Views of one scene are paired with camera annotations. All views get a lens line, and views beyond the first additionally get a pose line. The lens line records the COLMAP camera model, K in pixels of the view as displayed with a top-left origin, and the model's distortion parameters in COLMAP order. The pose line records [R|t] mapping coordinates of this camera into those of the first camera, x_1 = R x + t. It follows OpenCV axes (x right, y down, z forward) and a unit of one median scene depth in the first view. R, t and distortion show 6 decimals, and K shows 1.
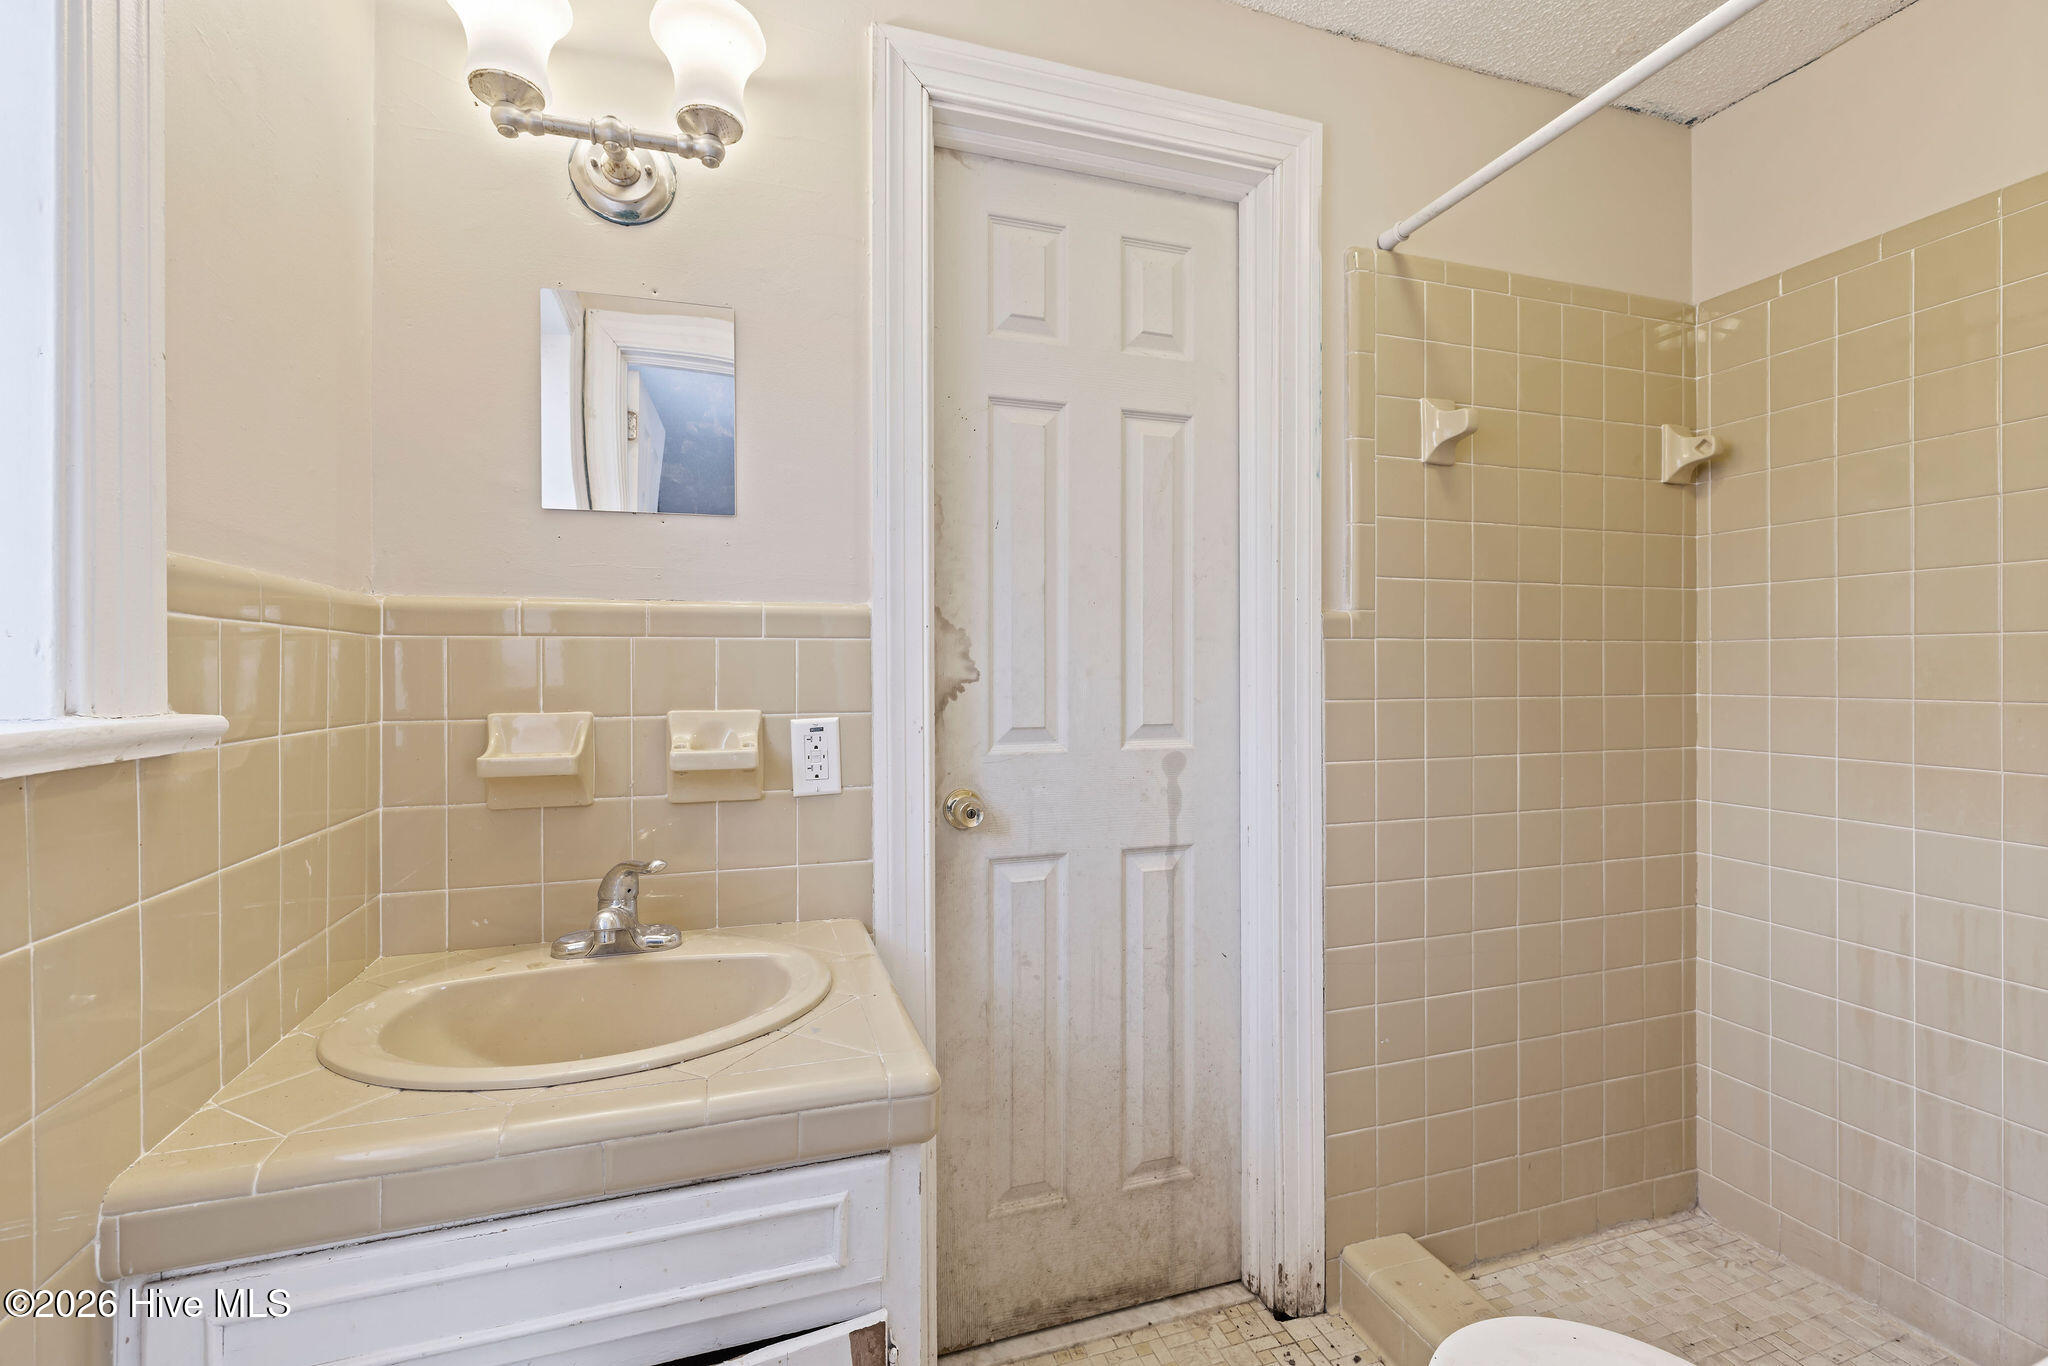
lens RADIAL K [[872.9, 0, 1022.0], [0, 872.9, 670.7], [0, 0, 1]] dist [-0.004757, 0.002236]
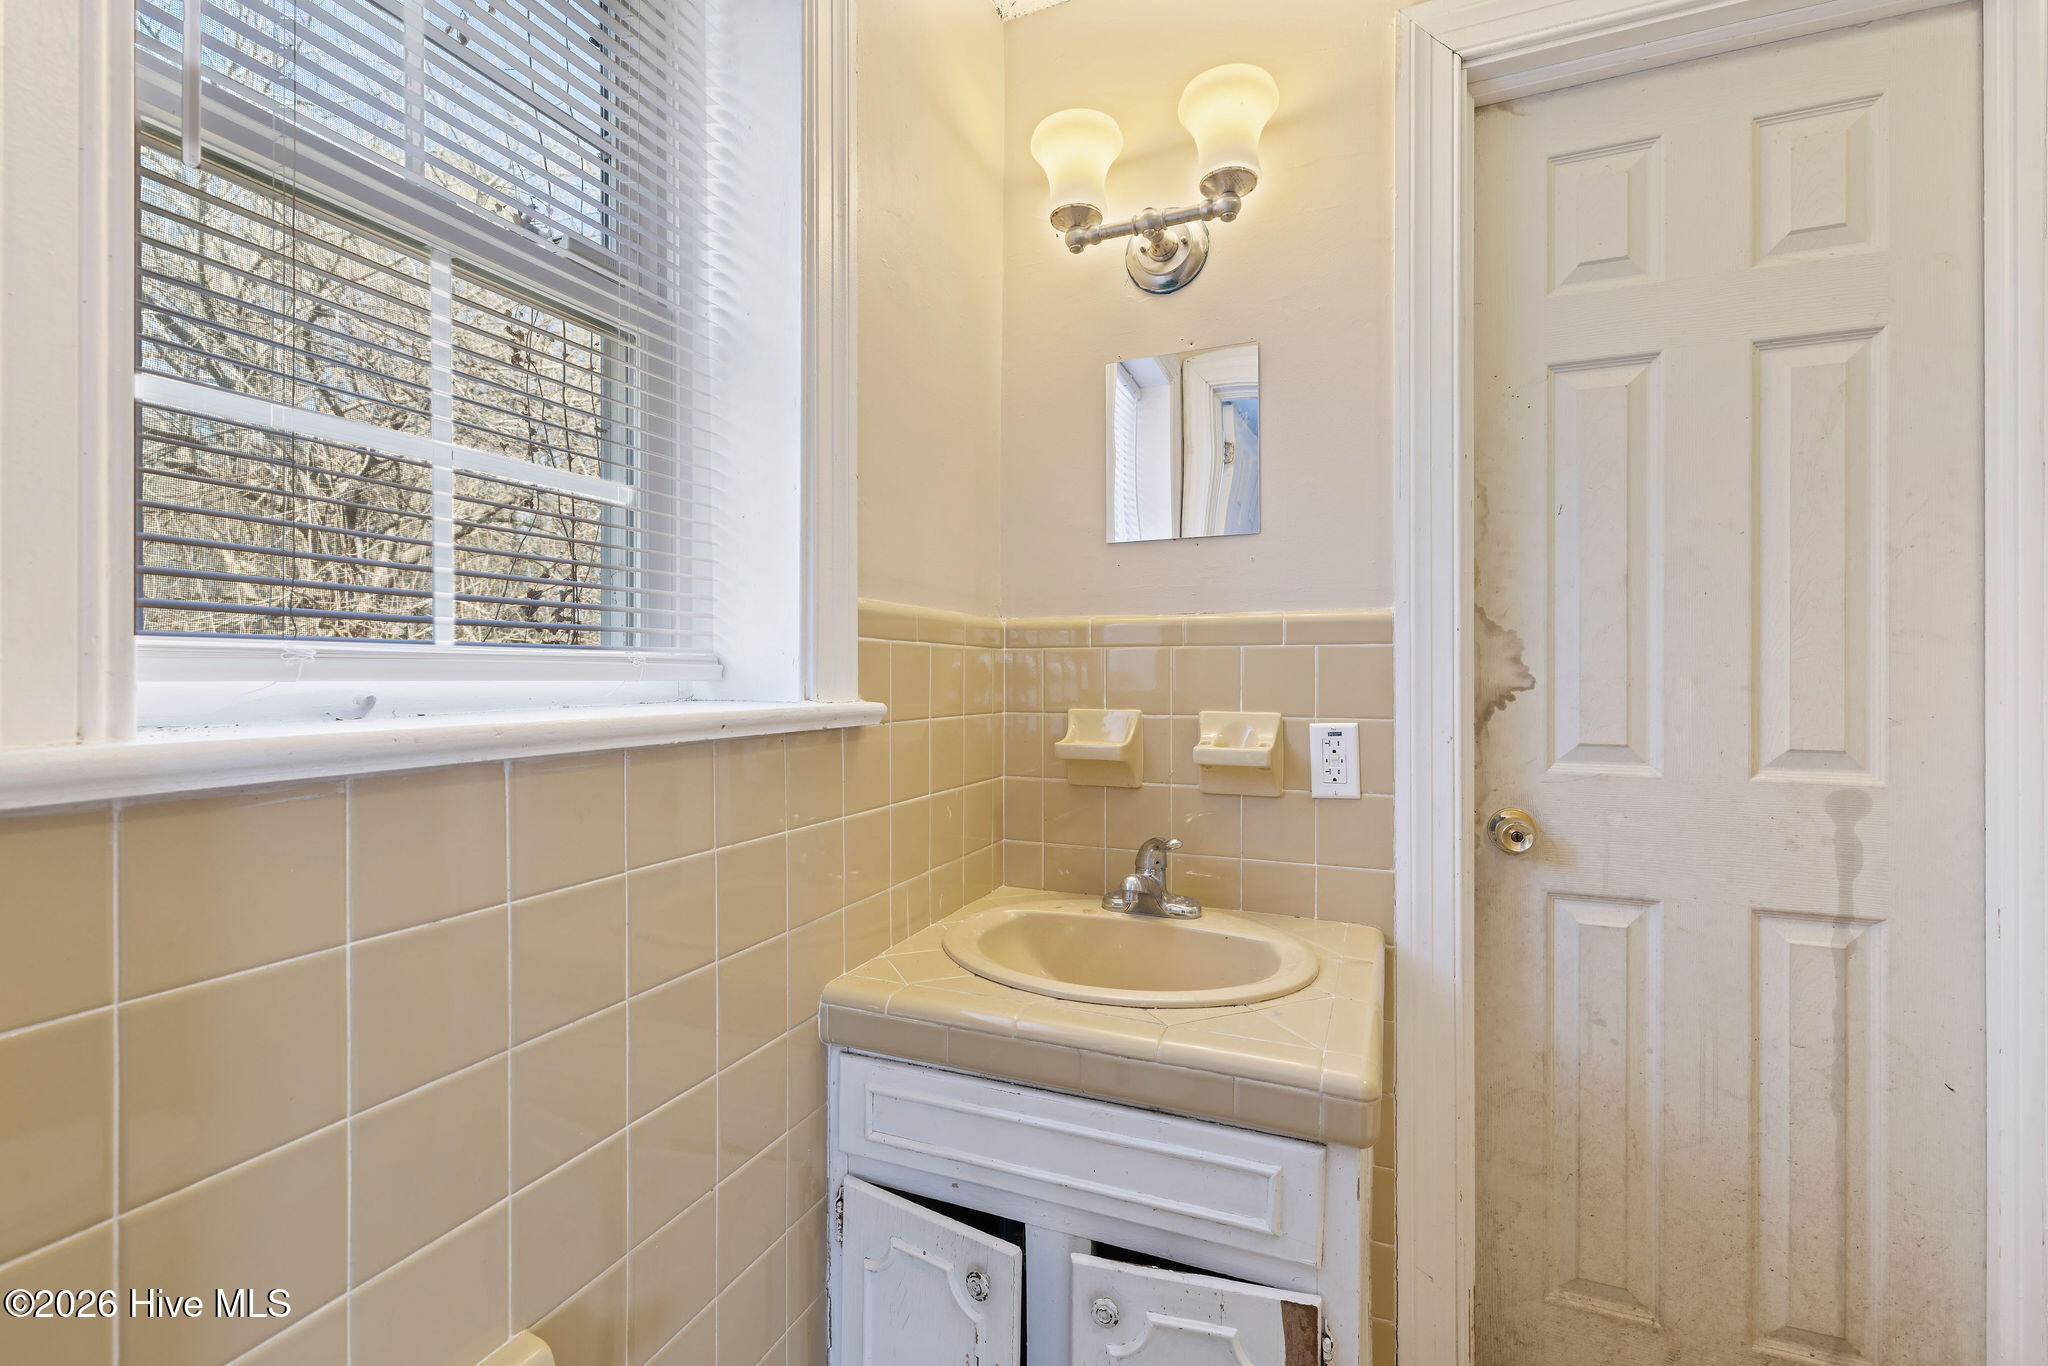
lens RADIAL K [[872.9, 0, 1042.7], [0, 872.9, 677.9], [0, 0, 1]] dist [-0.004757, 0.002236]
pose [[0.762673, 0.005770, -0.646759, 0.158147], [-0.004936, 0.999983, 0.003101, 0.000179], [0.646766, 0.000828, 0.762688, 0.001717]]
